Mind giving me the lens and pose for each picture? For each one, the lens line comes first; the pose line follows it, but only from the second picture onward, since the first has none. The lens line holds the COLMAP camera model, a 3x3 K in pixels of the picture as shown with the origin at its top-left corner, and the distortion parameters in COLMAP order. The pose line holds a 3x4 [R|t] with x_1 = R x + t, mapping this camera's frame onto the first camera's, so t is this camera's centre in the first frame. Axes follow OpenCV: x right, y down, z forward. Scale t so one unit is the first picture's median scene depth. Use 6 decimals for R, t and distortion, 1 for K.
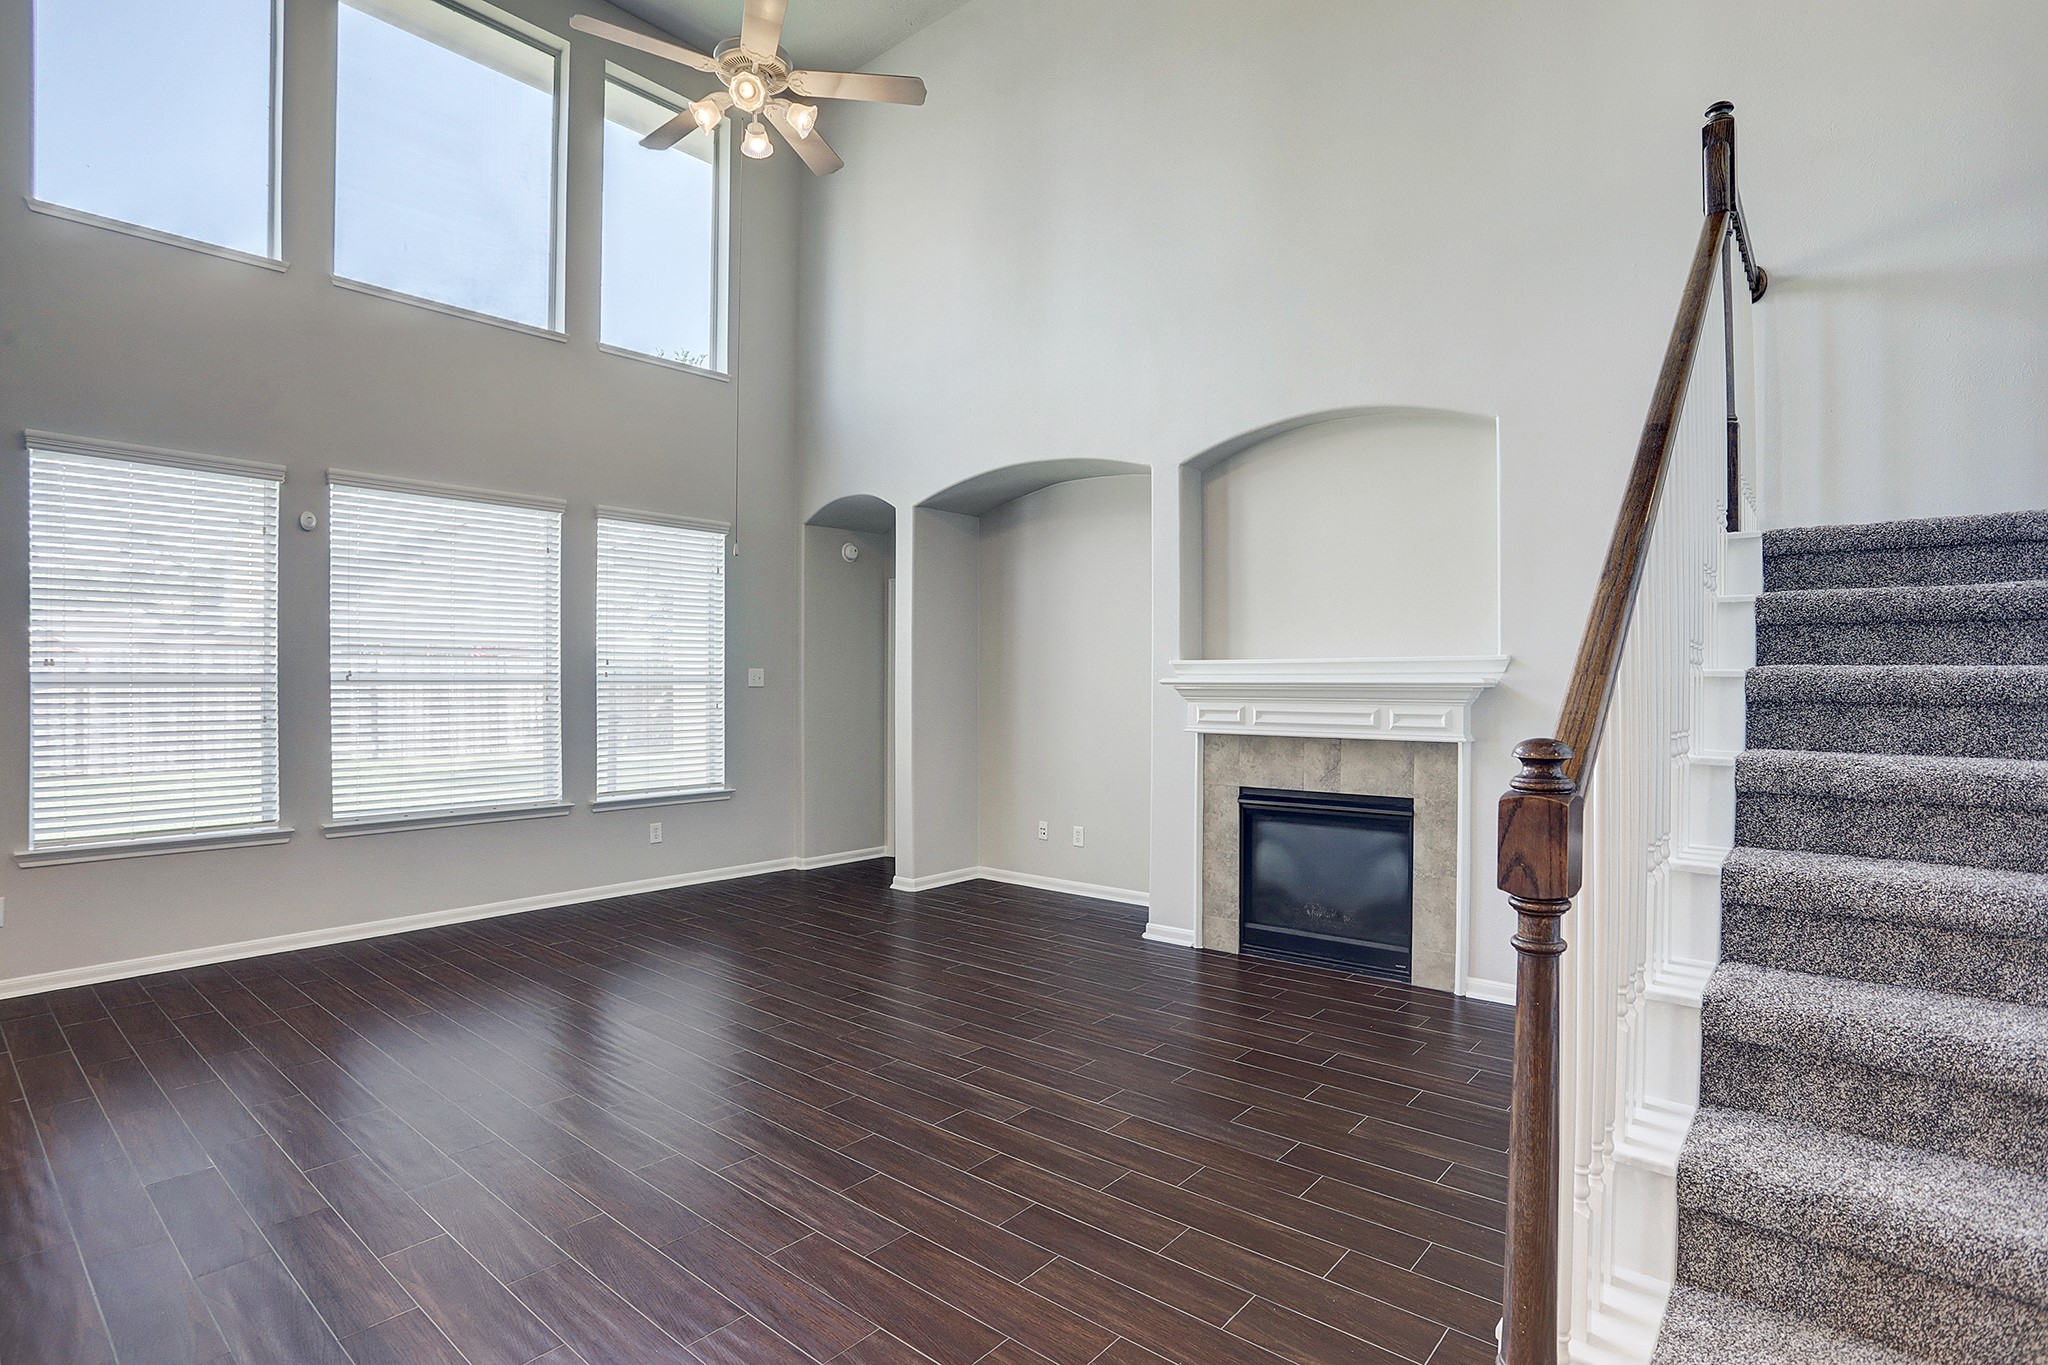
lens RADIAL K [[1021.0, 0, 1024.0], [0, 1021.0, 682.5], [0, 0, 1]] dist [-0.064853, 0.031340]
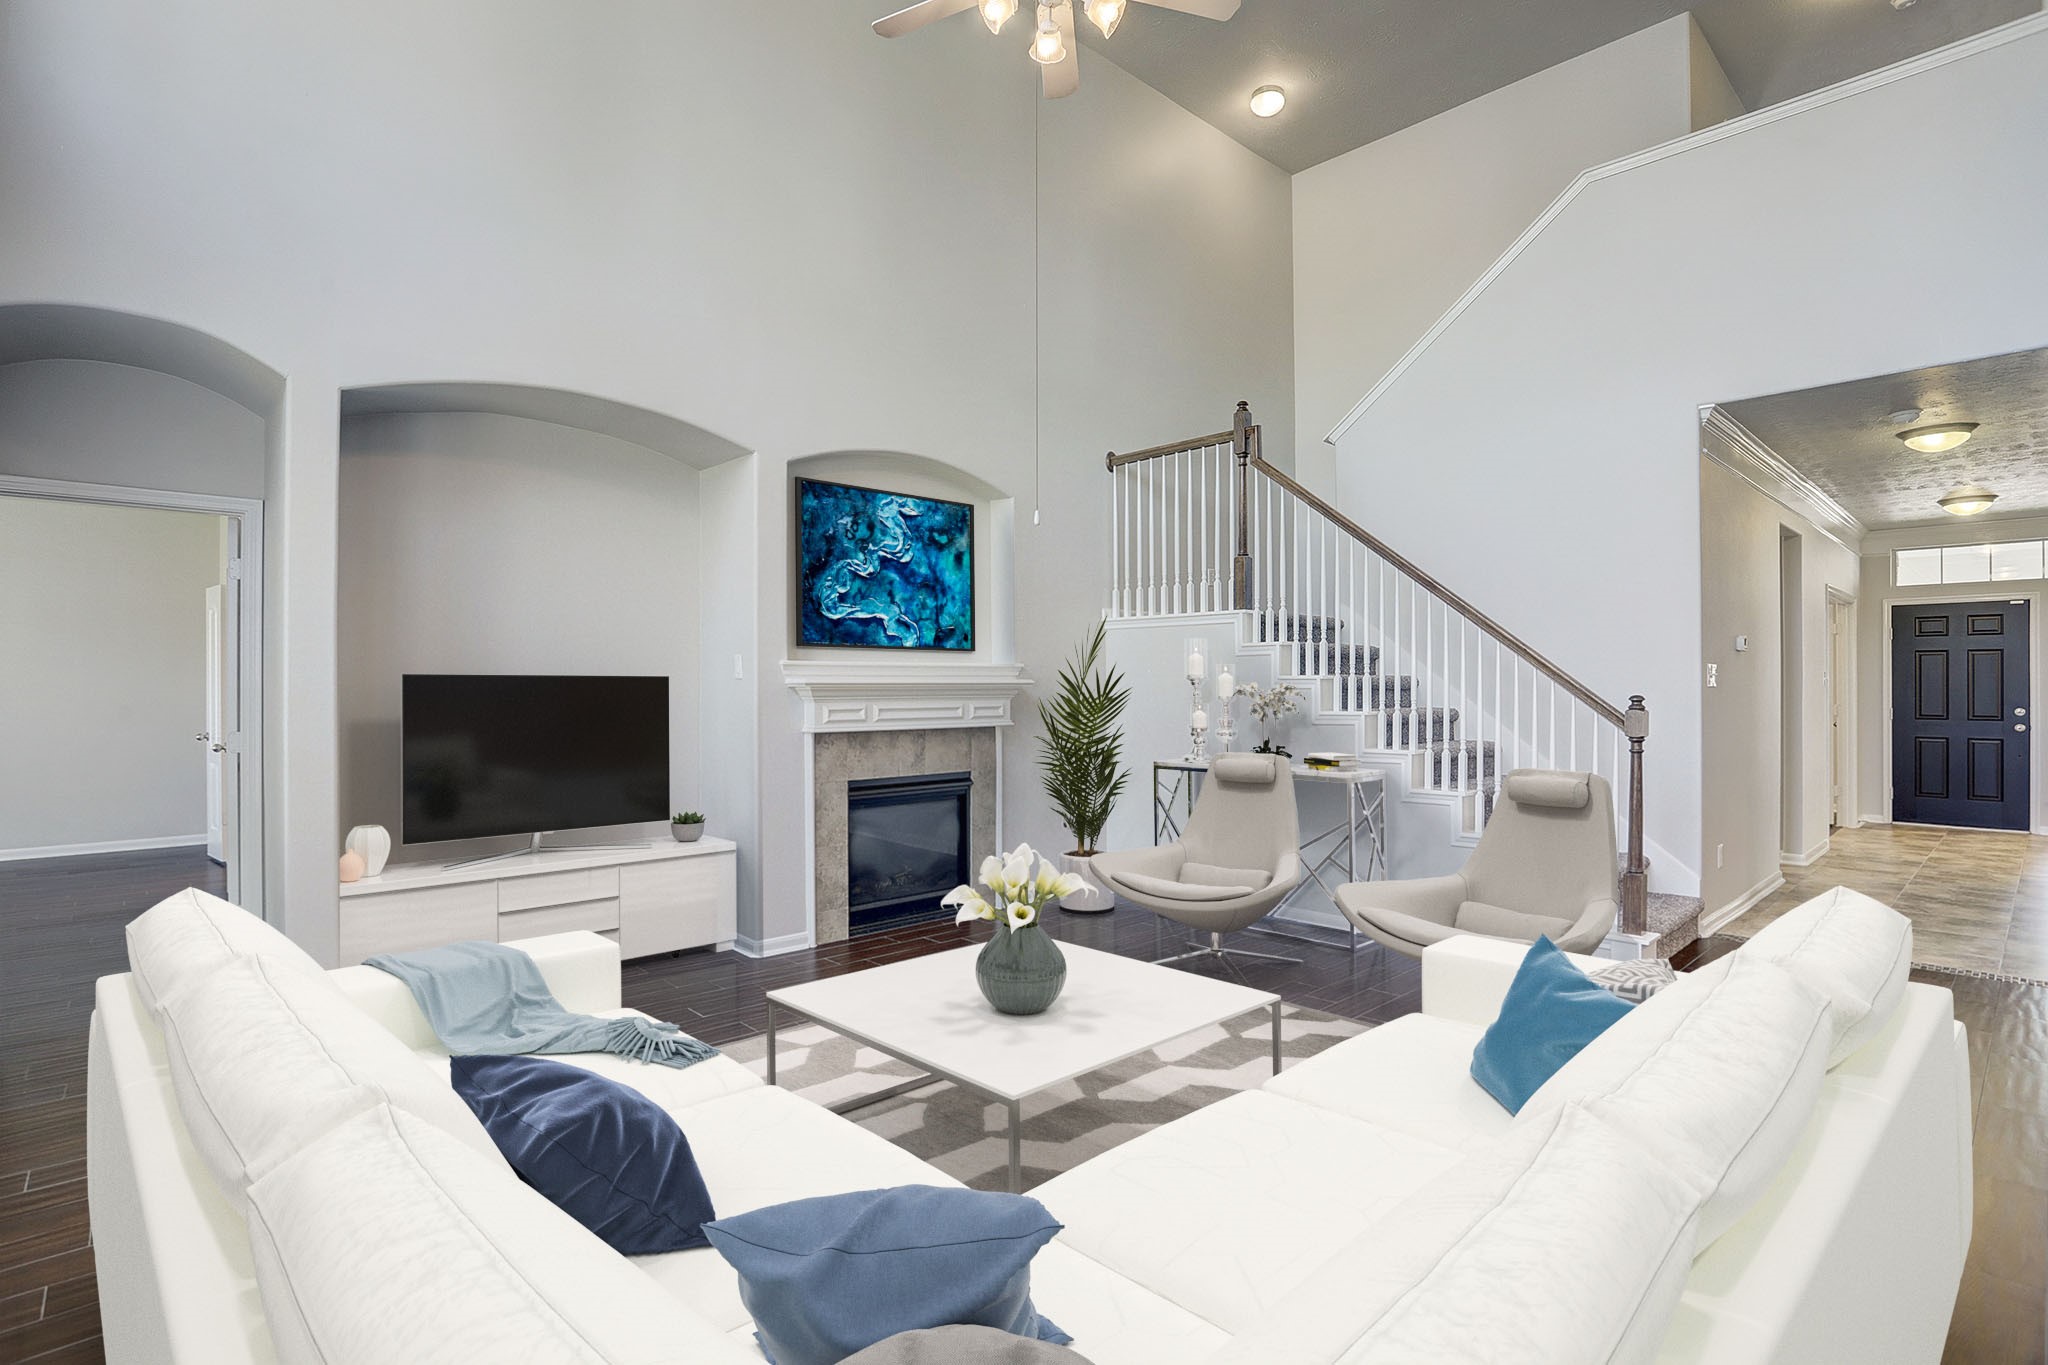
lens RADIAL K [[1021.0, 0, 1024.0], [0, 1021.0, 682.5], [0, 0, 1]] dist [-0.064853, 0.031340]
pose [[0.118293, 0.008933, 0.992939, -0.828808], [0.009354, 0.999905, -0.010110, 0.012099], [-0.992935, 0.010484, 0.118198, 0.694905]]
